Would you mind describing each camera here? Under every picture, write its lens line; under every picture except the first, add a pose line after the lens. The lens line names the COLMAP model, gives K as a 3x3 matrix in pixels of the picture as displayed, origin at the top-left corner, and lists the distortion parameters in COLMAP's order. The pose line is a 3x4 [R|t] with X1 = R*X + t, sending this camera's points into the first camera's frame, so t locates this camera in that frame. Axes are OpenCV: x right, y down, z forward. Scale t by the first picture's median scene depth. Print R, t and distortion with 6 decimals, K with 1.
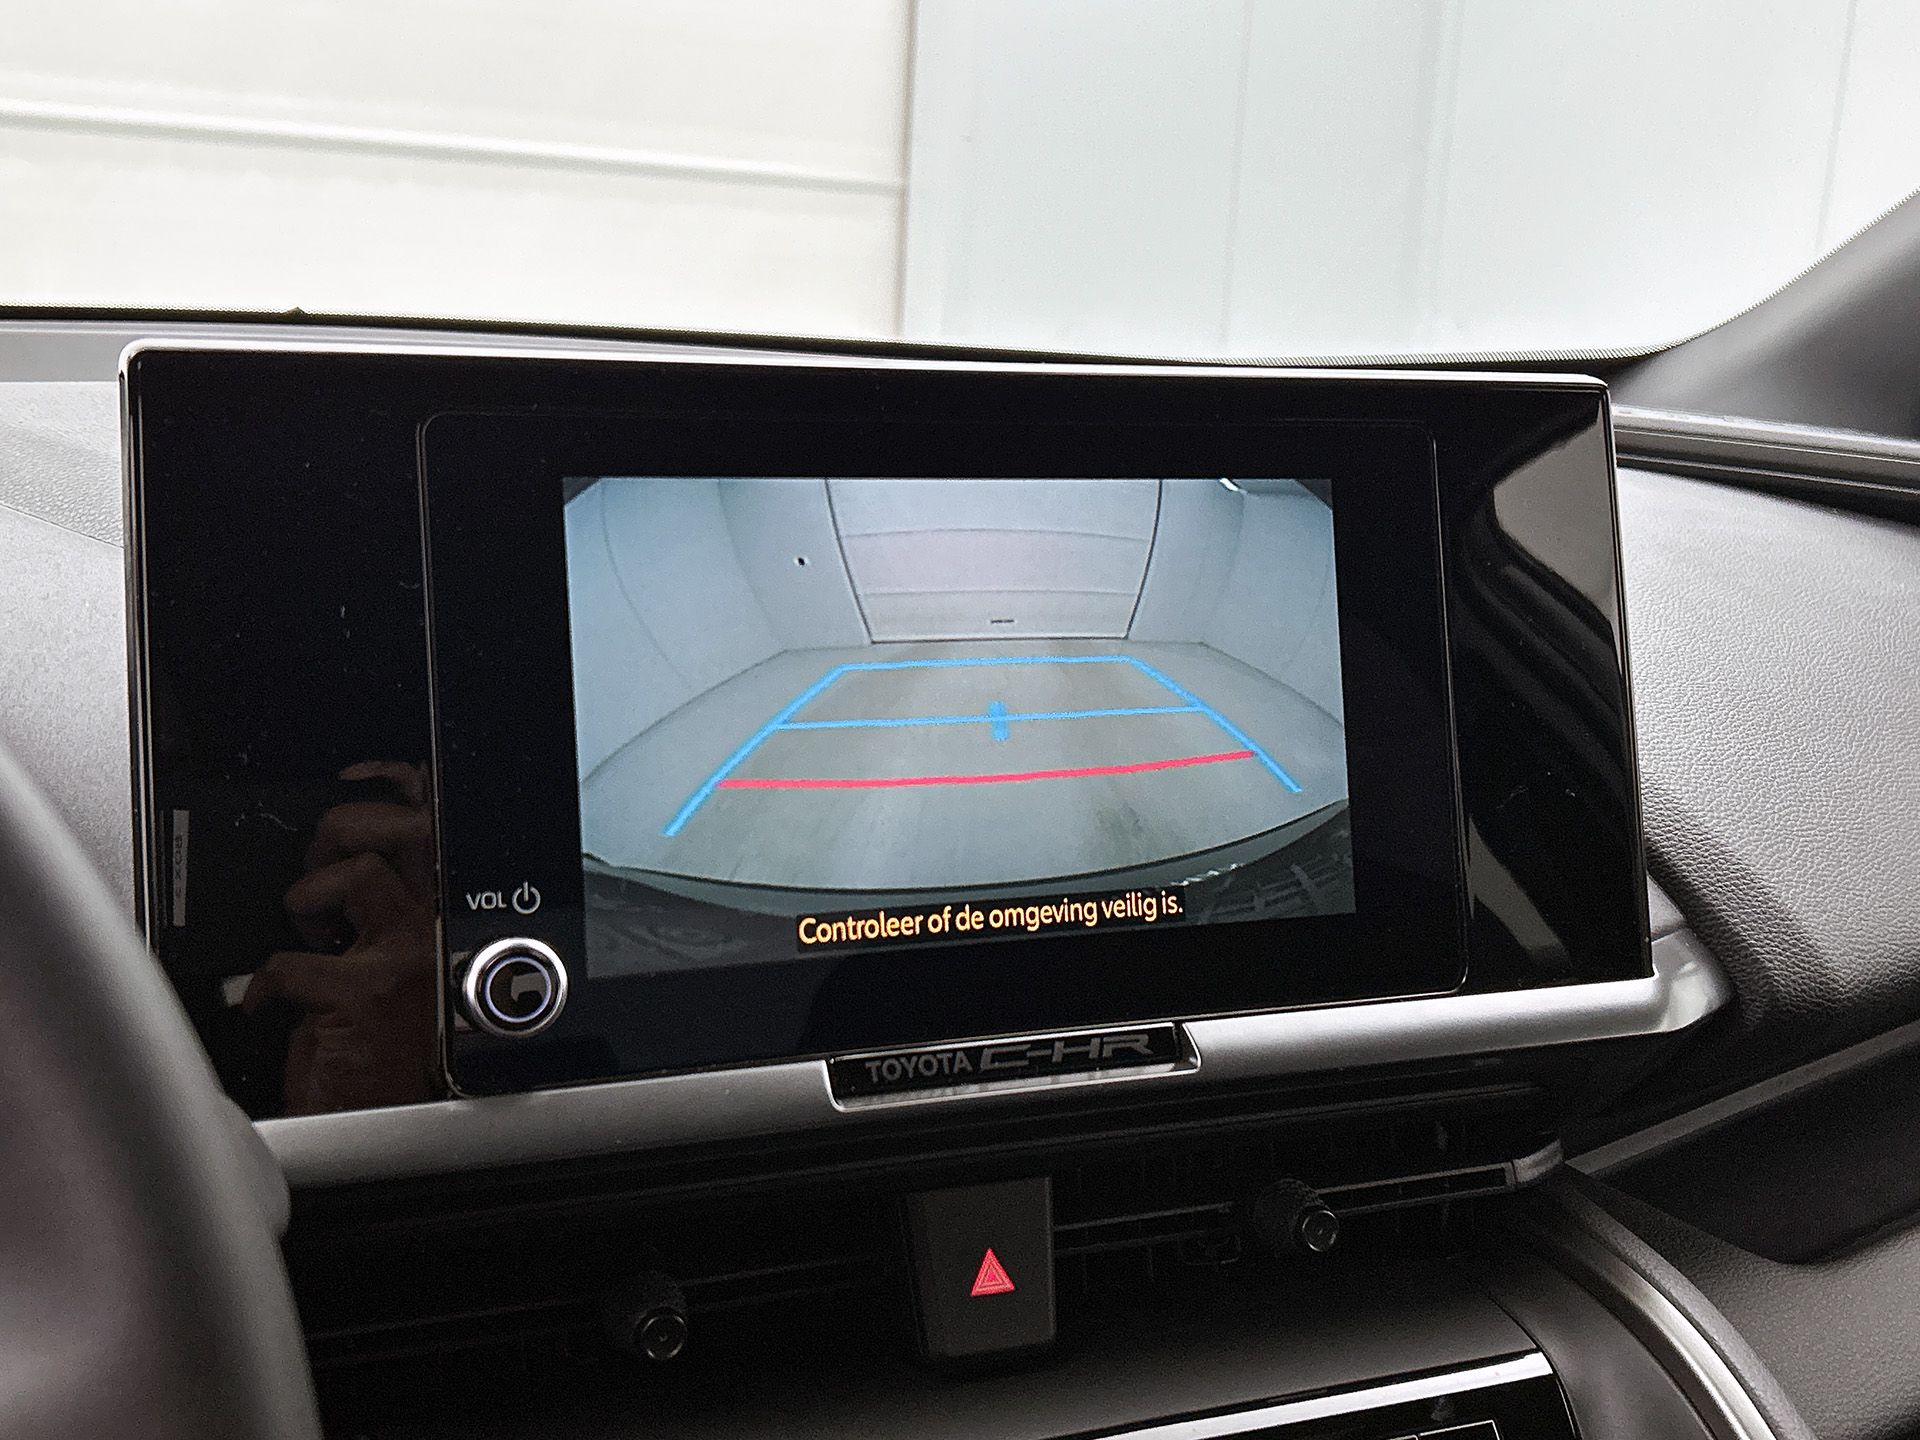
lens RADIAL K [[2191.3, 0, 966.9], [0, 2191.3, 710.5], [0, 0, 1]] dist [0.096494, 0.000000]
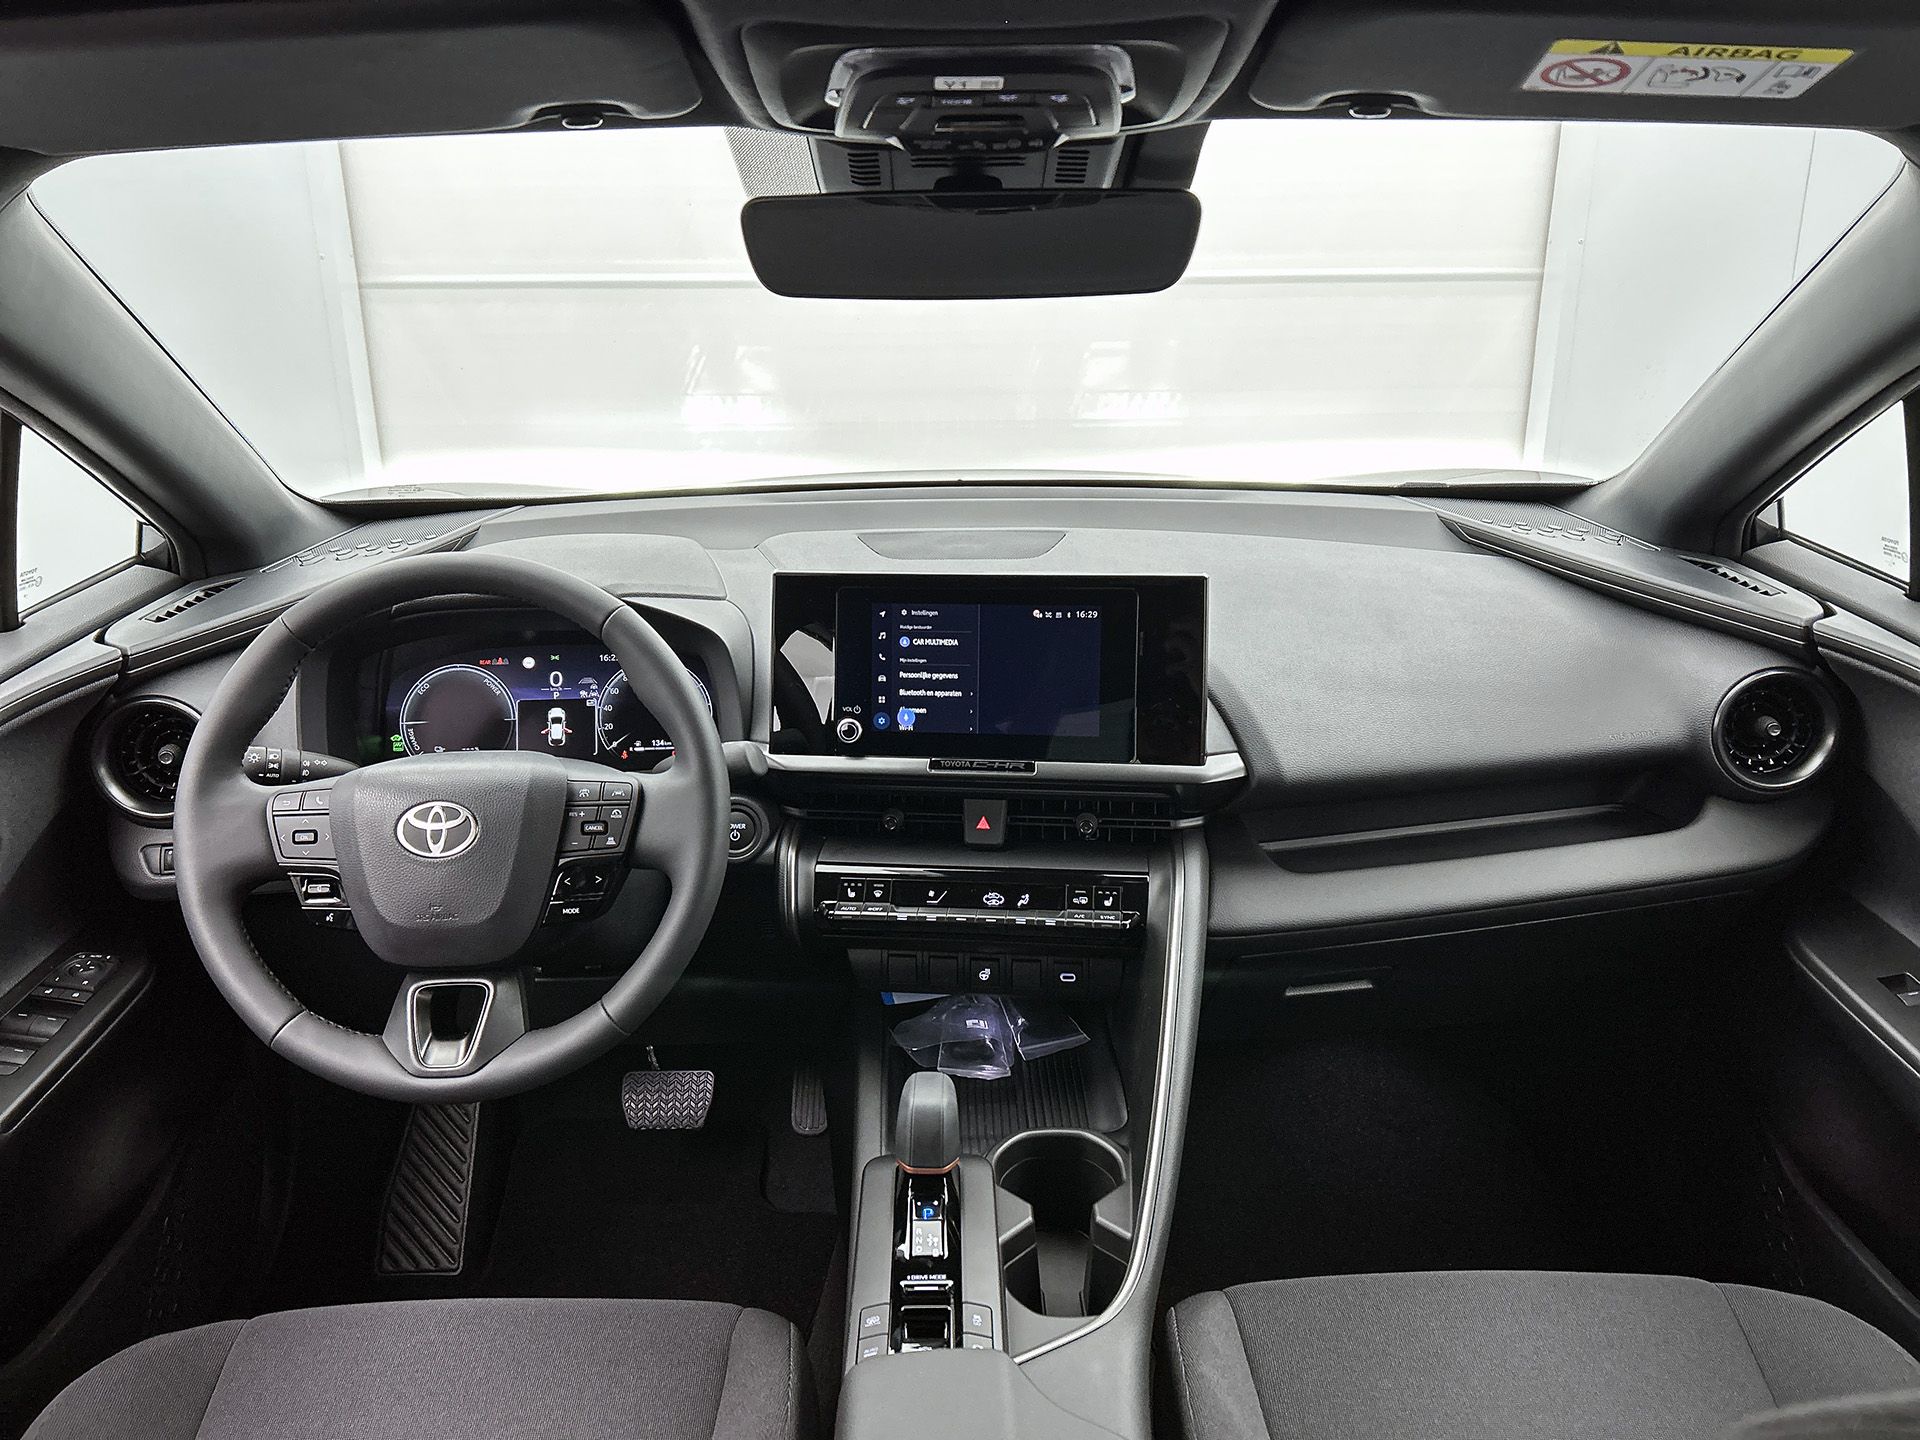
lens RADIAL K [[1415.2, 0, 956.6], [0, 1415.2, 727.0], [0, 0, 1]] dist [0.041693, -0.027215]
pose [[0.872281, 0.100426, -0.478581, 1.040279], [-0.045711, 0.991145, 0.124669, -0.185314], [0.486863, -0.086870, 0.869148, -1.004008]]
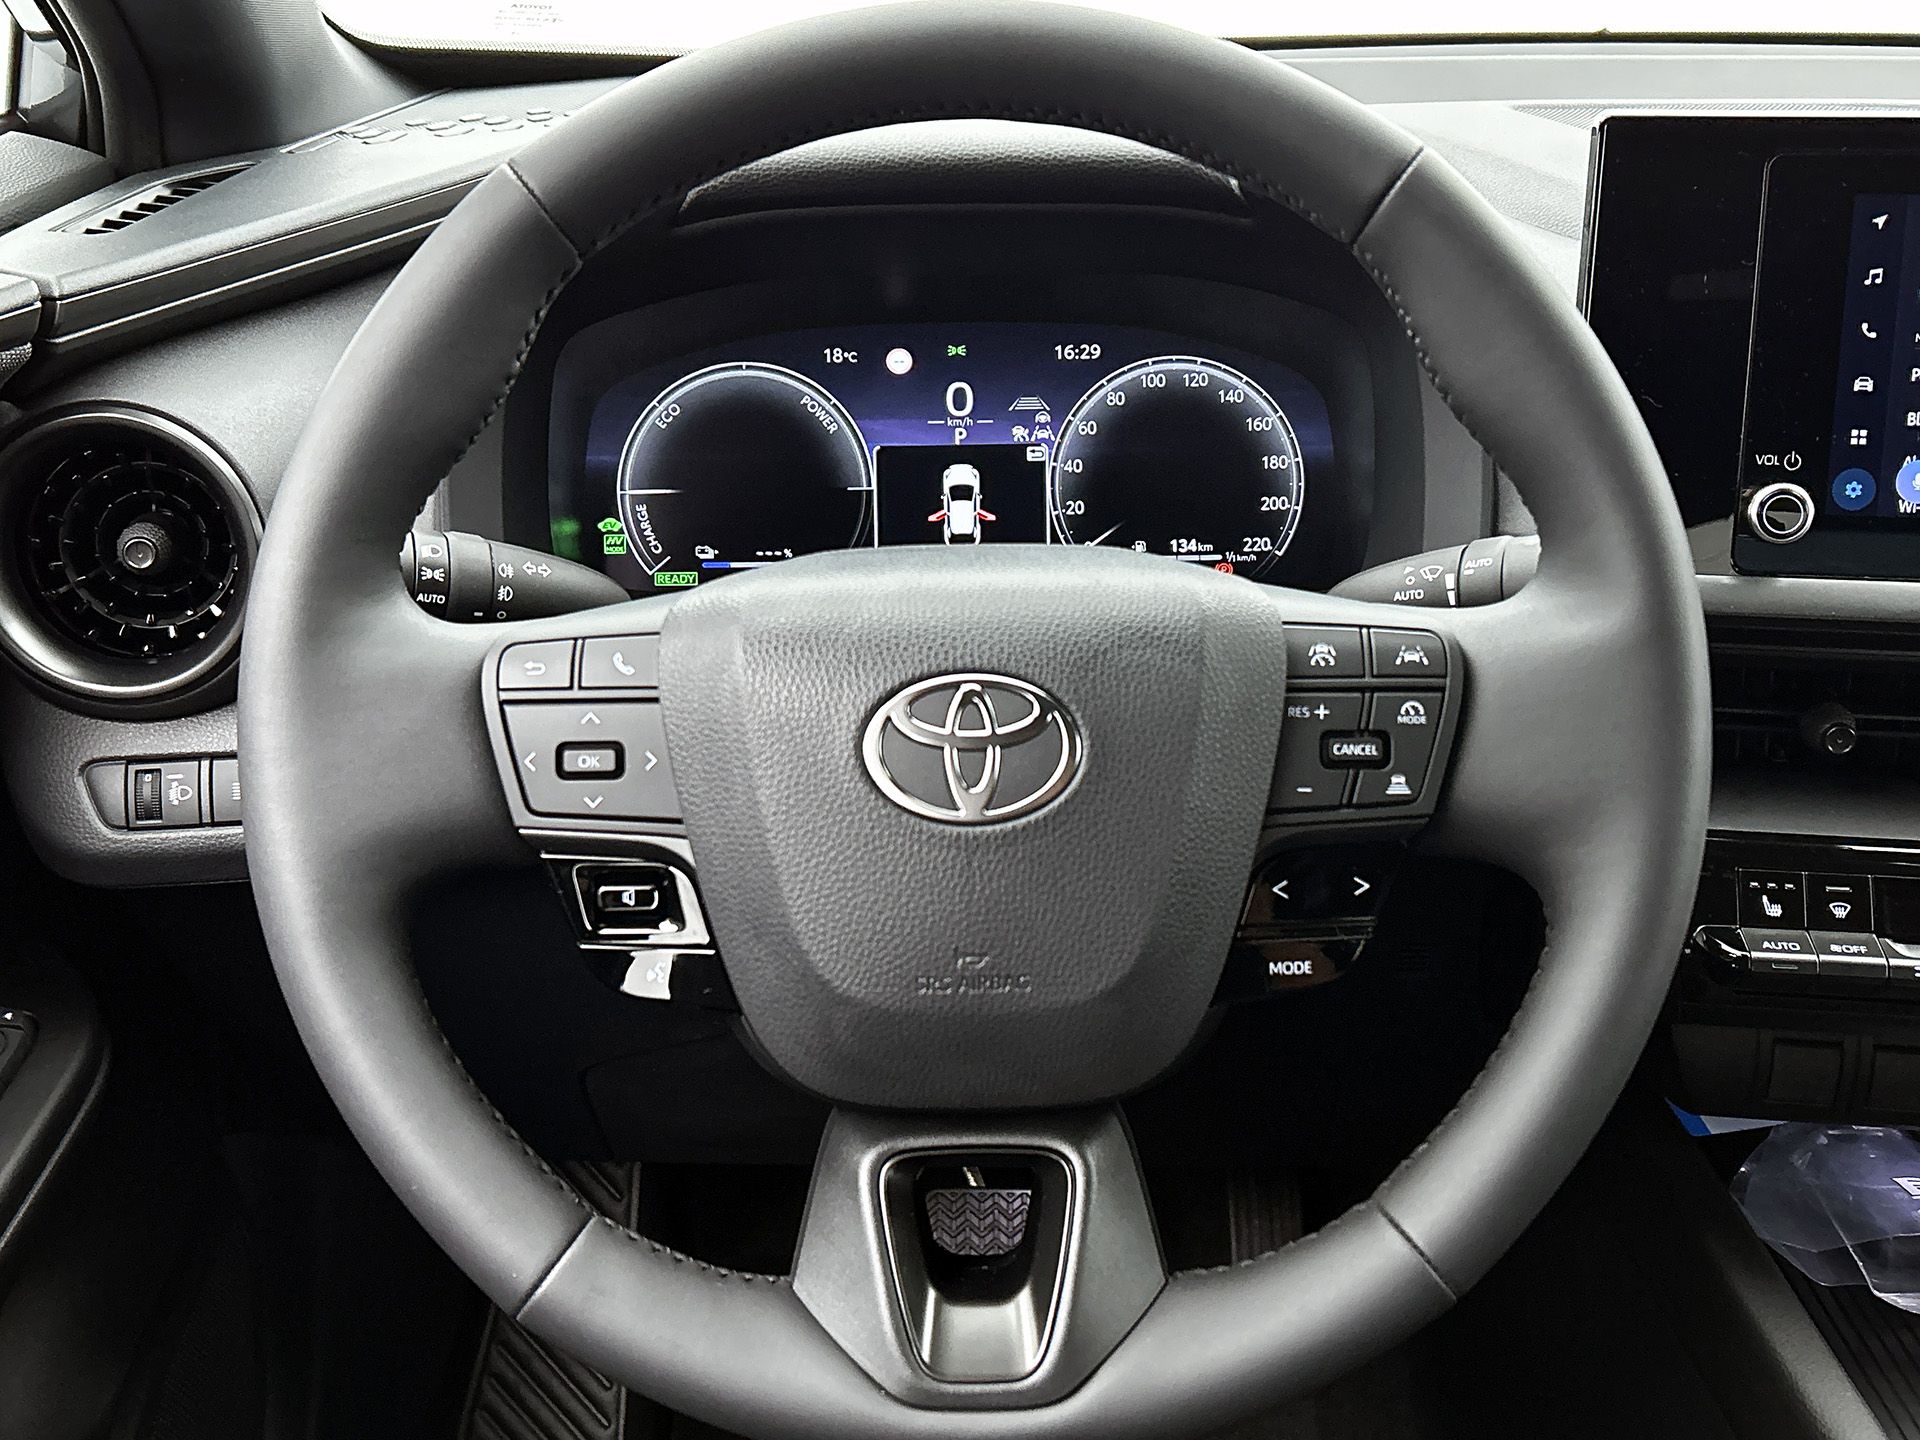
lens RADIAL K [[1976.5, 0, 964.3], [0, 1976.5, 717.6], [0, 0, 1]] dist [0.067155, 0.000000]
pose [[0.864738, 0.149250, -0.479534, 0.009540], [-0.058172, 0.978161, 0.199540, 0.008852], [0.498843, -0.144655, 0.854535, -0.534540]]
